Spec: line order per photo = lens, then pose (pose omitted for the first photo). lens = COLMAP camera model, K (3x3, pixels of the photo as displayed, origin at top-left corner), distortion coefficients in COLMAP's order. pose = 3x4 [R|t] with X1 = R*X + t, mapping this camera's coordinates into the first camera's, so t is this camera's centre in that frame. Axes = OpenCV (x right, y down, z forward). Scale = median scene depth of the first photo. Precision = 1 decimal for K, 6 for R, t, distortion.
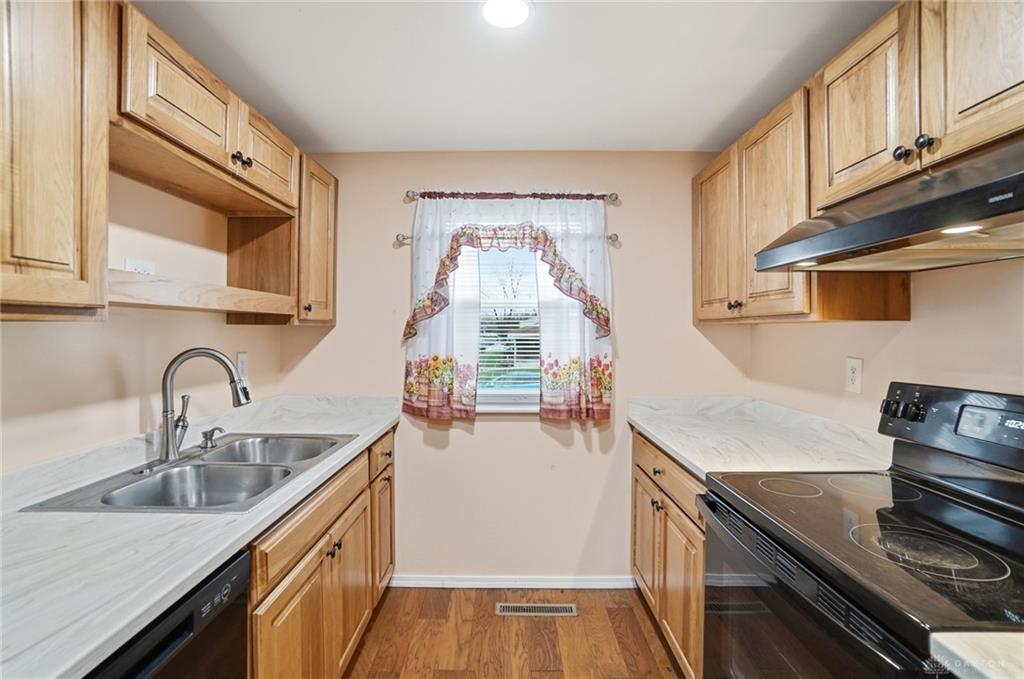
lens RADIAL K [[455.5, 0, 510.2], [0, 455.5, 327.6], [0, 0, 1]] dist [-0.067002, 0.020518]
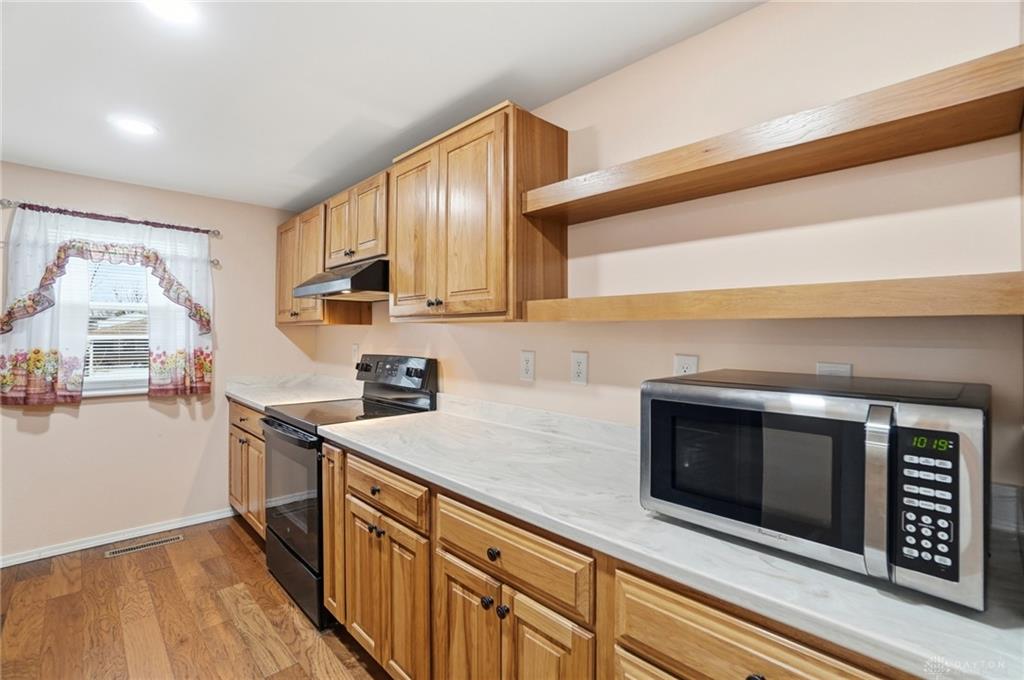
lens RADIAL K [[455.5, 0, 510.2], [0, 455.5, 328.1], [0, 0, 1]] dist [-0.067002, 0.020518]
pose [[0.712819, 0.013038, 0.701226, -0.078451], [-0.007328, 0.999911, -0.011143, 0.011435], [-0.701309, 0.002804, 0.712851, -0.607446]]
